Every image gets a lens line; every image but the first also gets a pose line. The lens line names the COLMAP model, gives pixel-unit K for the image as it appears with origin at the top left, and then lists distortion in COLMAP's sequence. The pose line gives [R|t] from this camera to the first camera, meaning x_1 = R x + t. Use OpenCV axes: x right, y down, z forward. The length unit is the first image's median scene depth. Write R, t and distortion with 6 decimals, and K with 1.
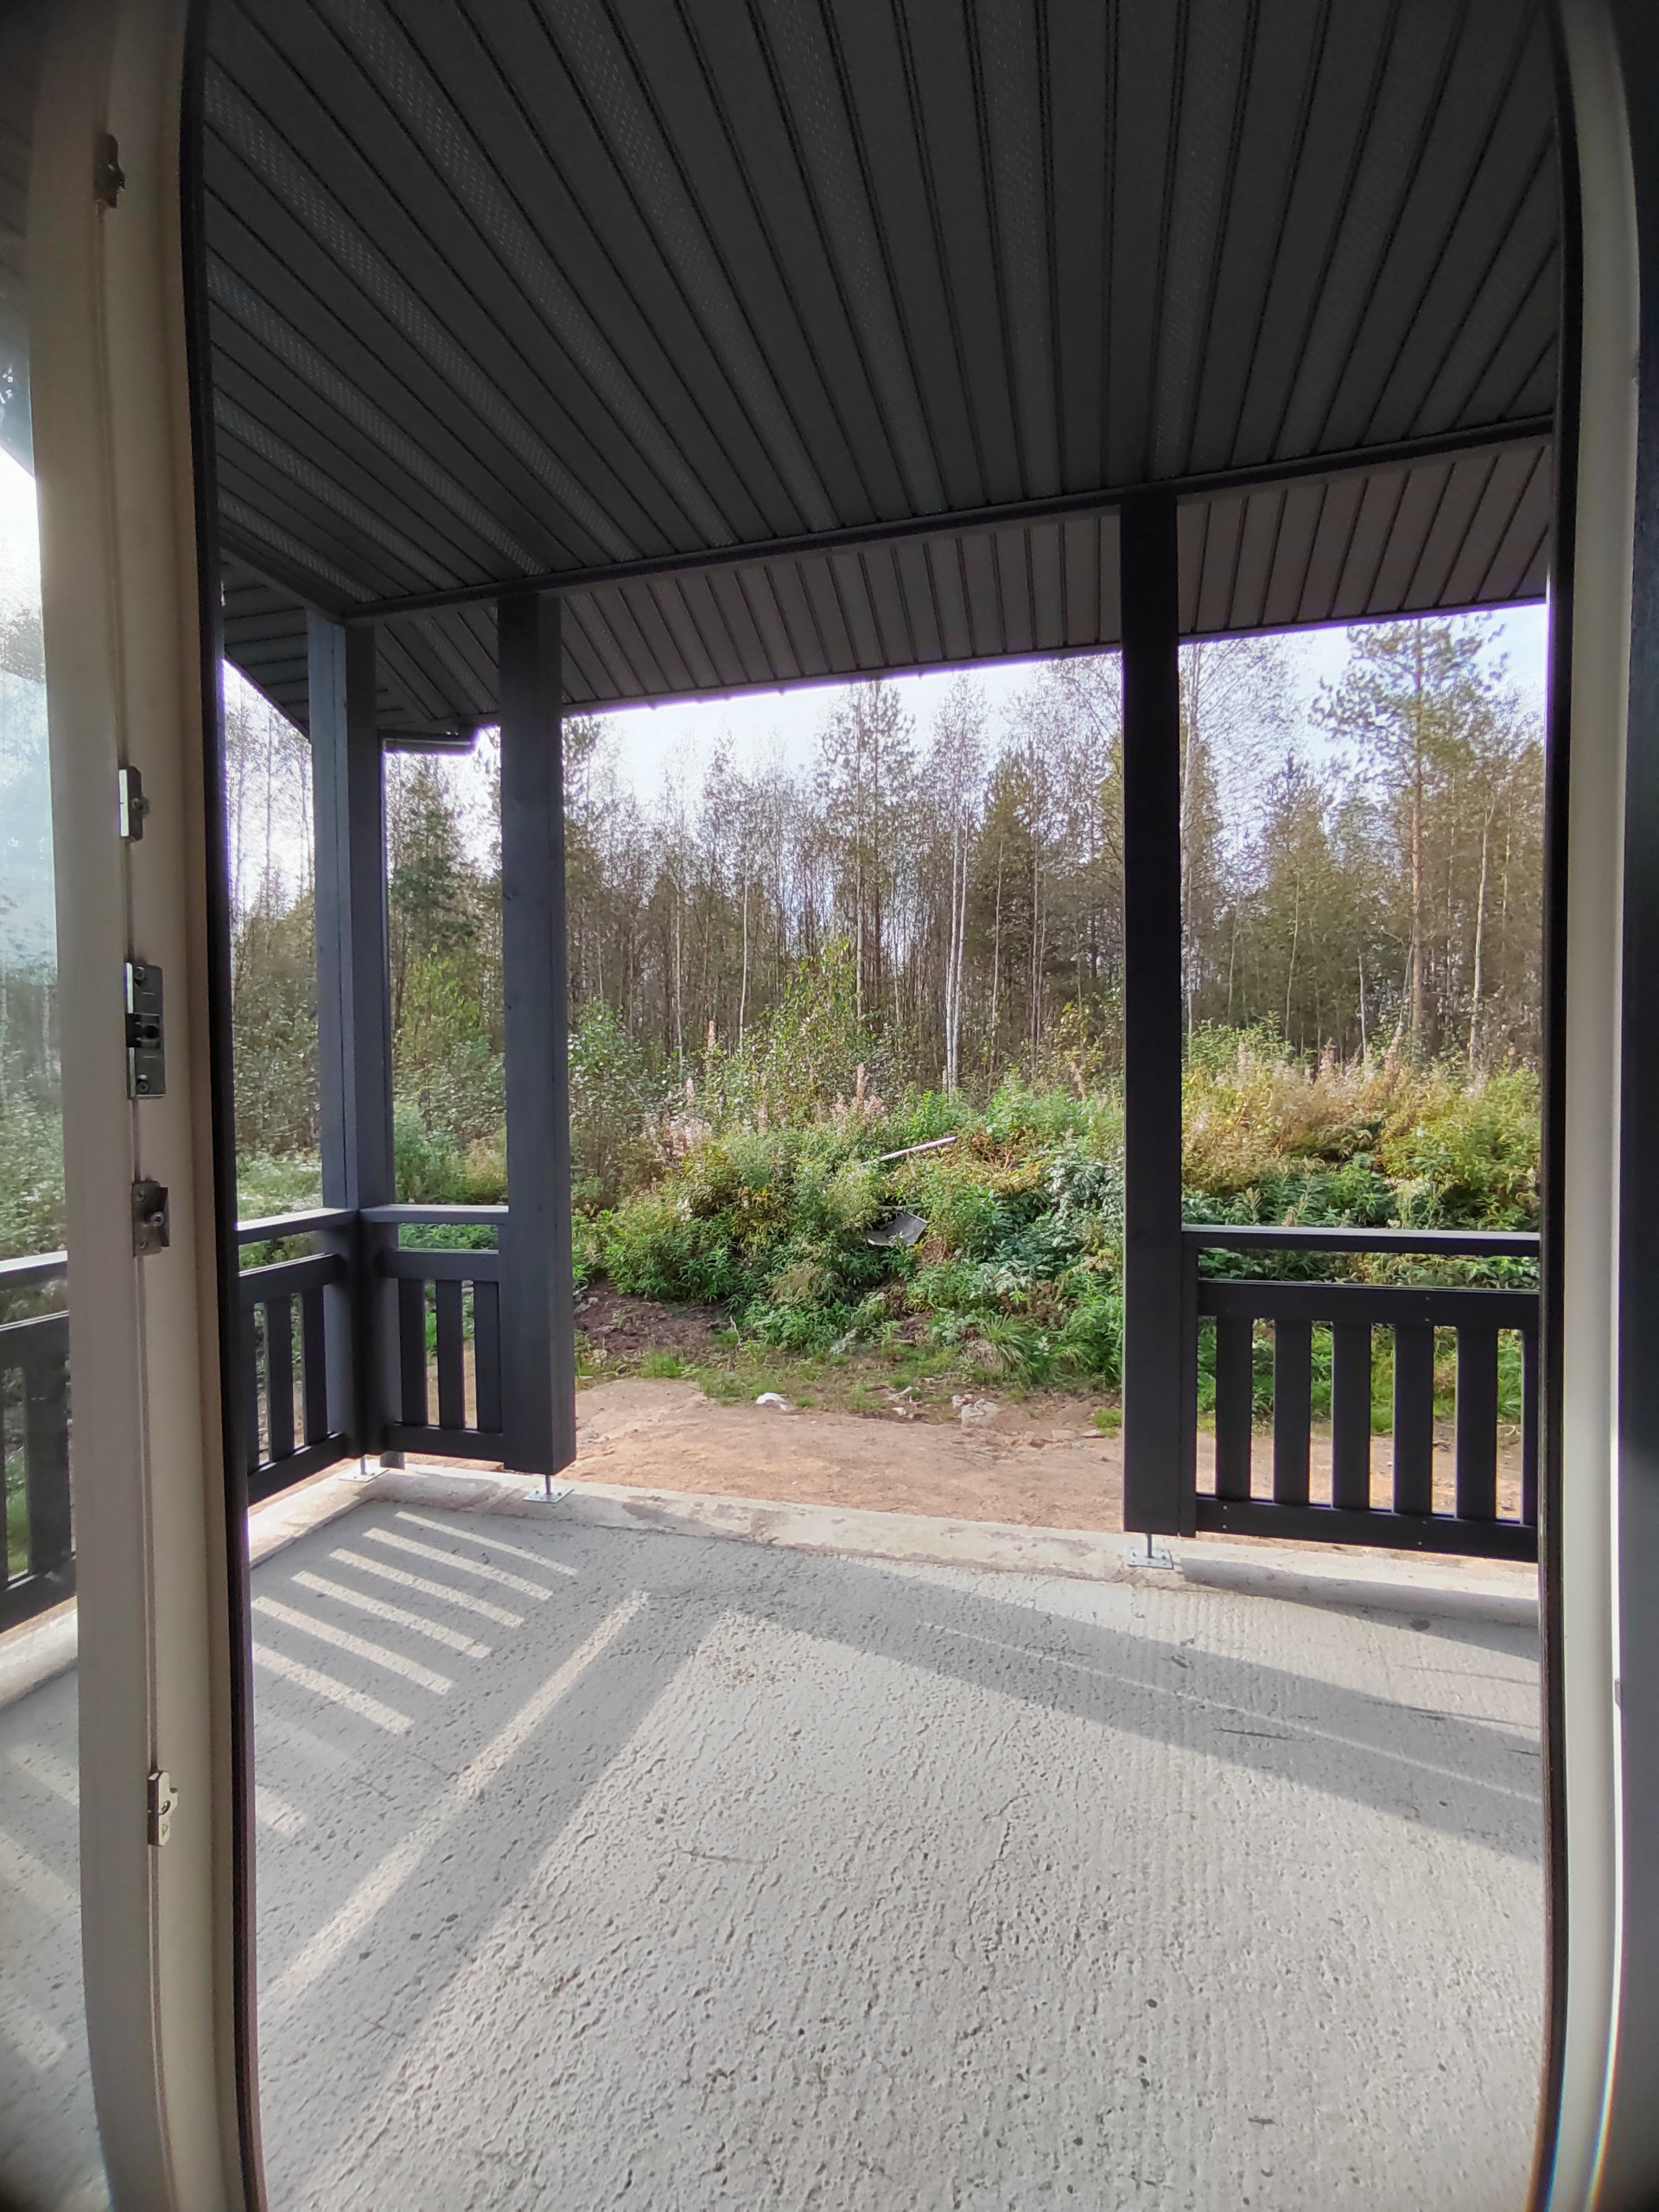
lens RADIAL K [[1024.2, 0, 853.4], [0, 1024.2, 1108.5], [0, 0, 1]] dist [-0.018676, 0.013148]
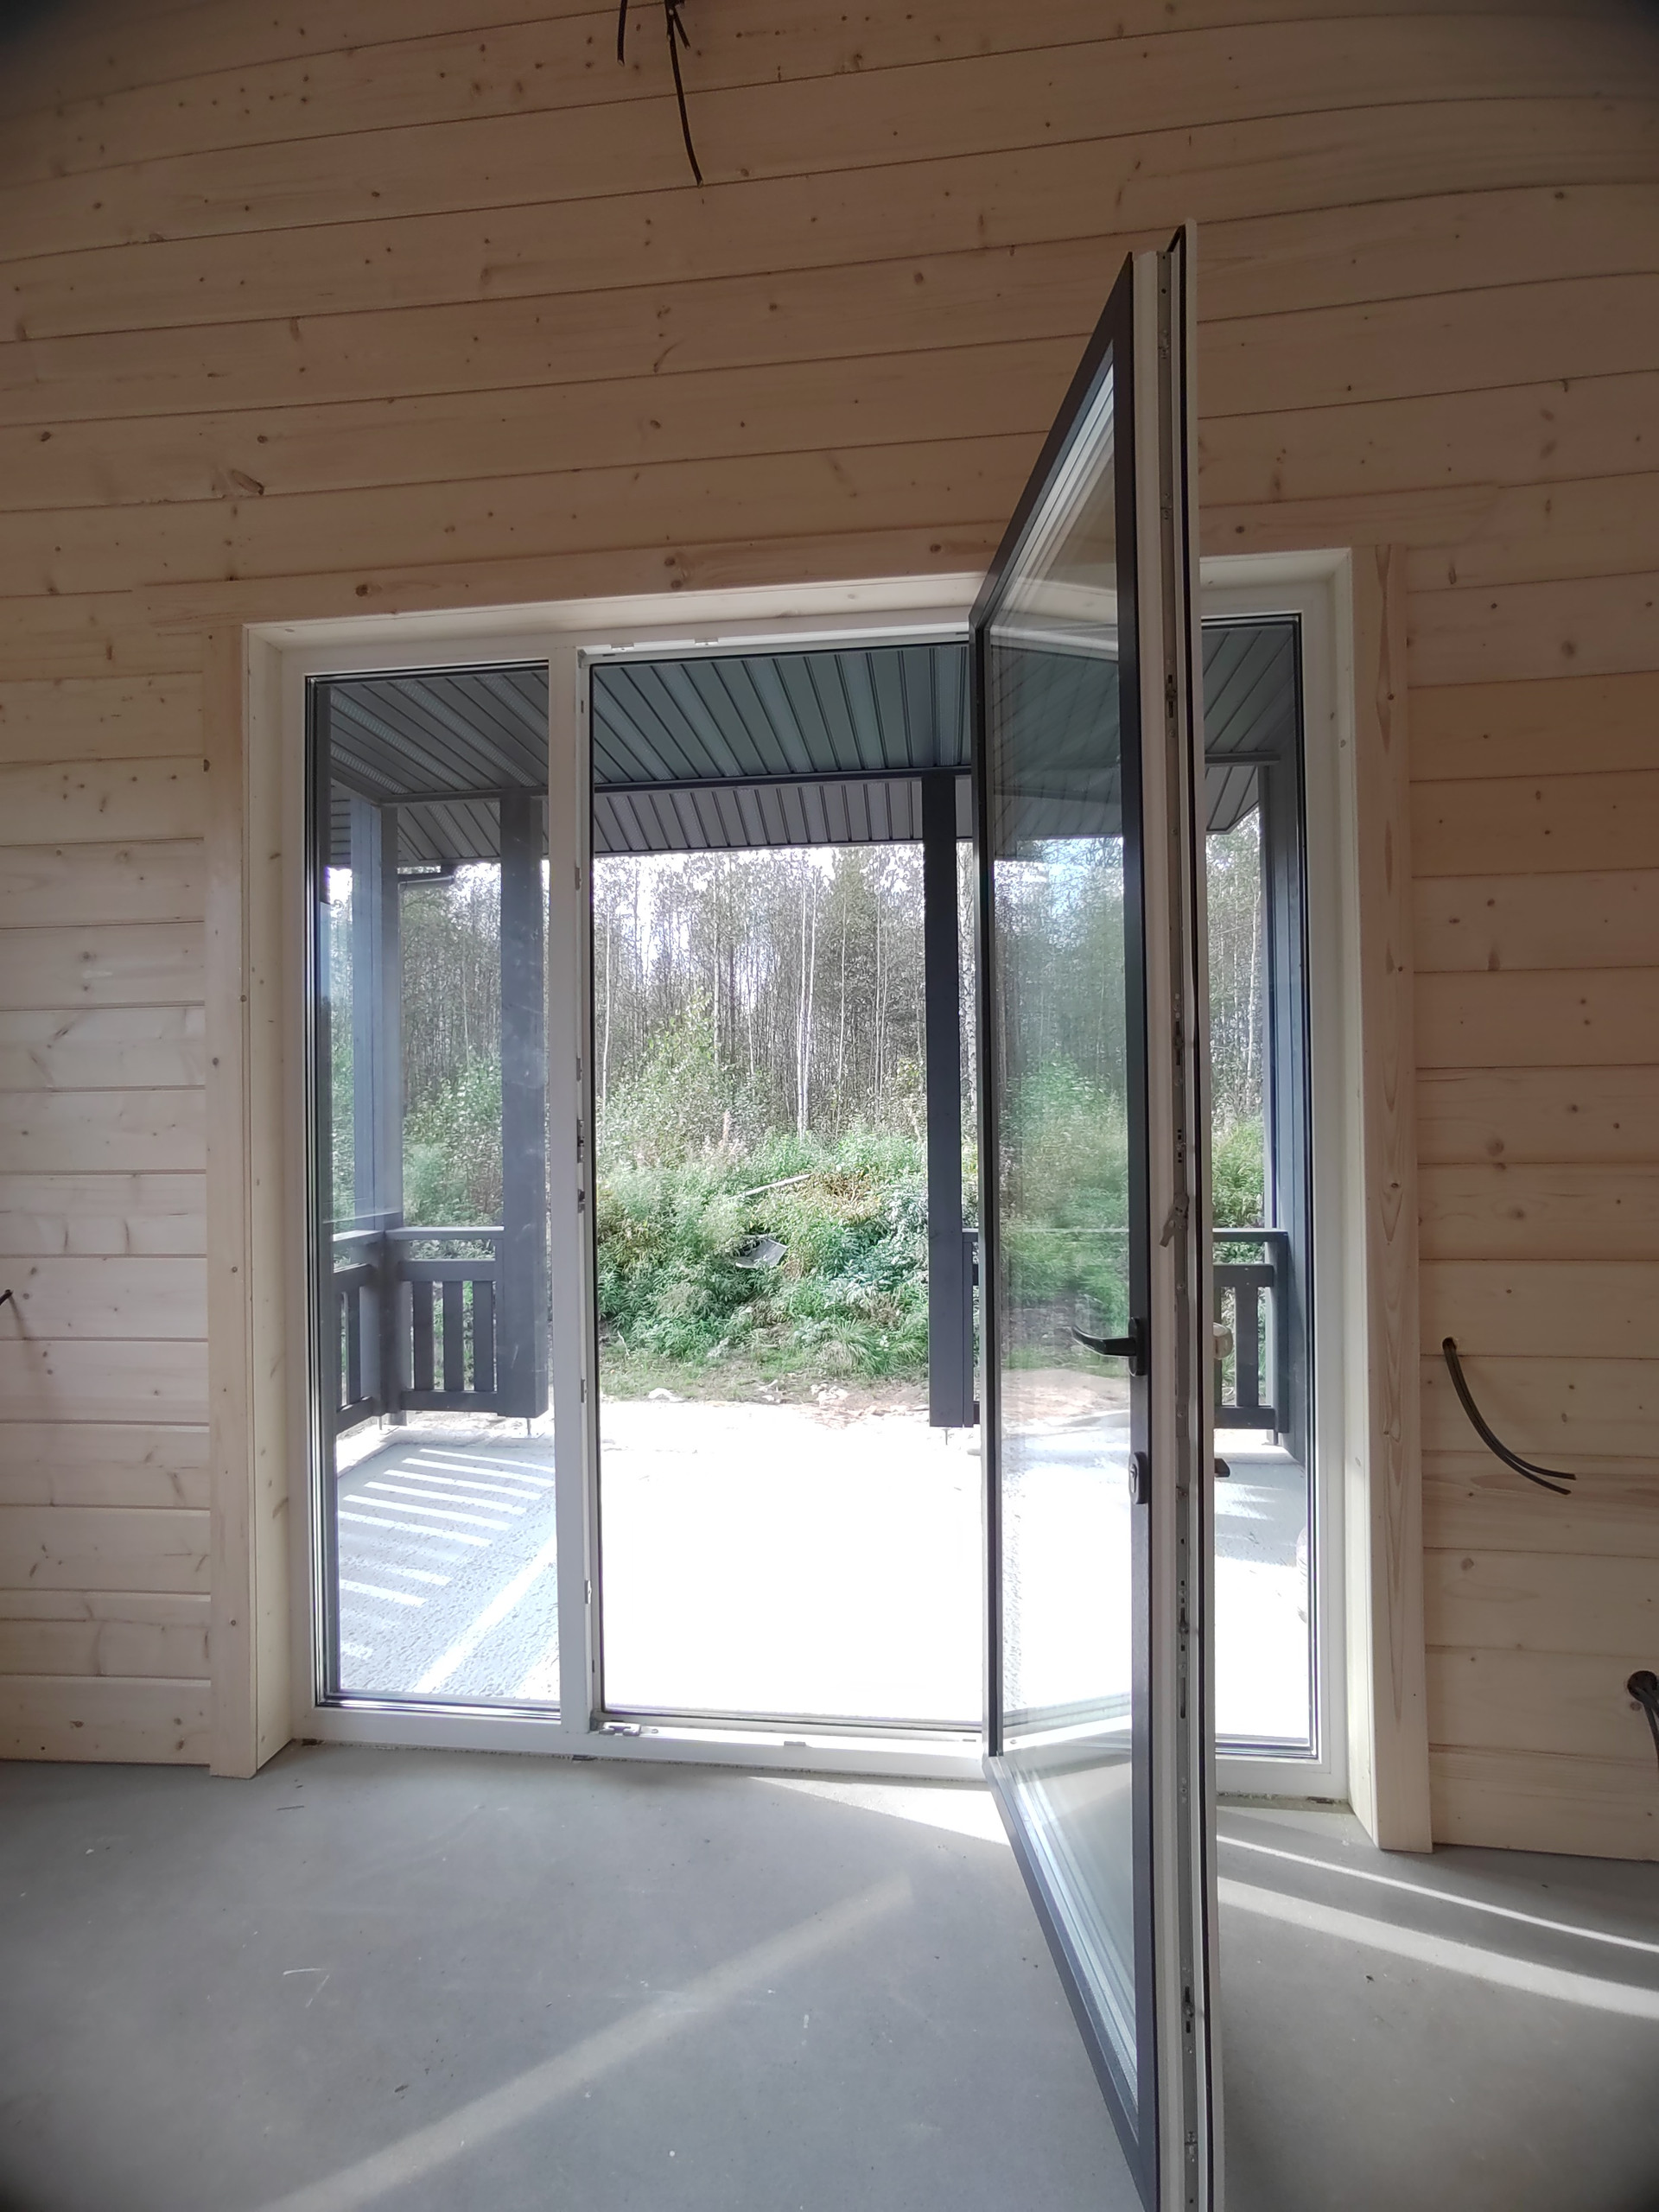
lens RADIAL K [[1024.2, 0, 829.9], [0, 1024.2, 1114.8], [0, 0, 1]] dist [-0.018676, 0.013148]
pose [[0.992084, -0.001858, 0.125563, -0.029622], [0.005718, 0.999522, -0.030384, -0.005430], [-0.125446, 0.030861, 0.991620, -0.197931]]
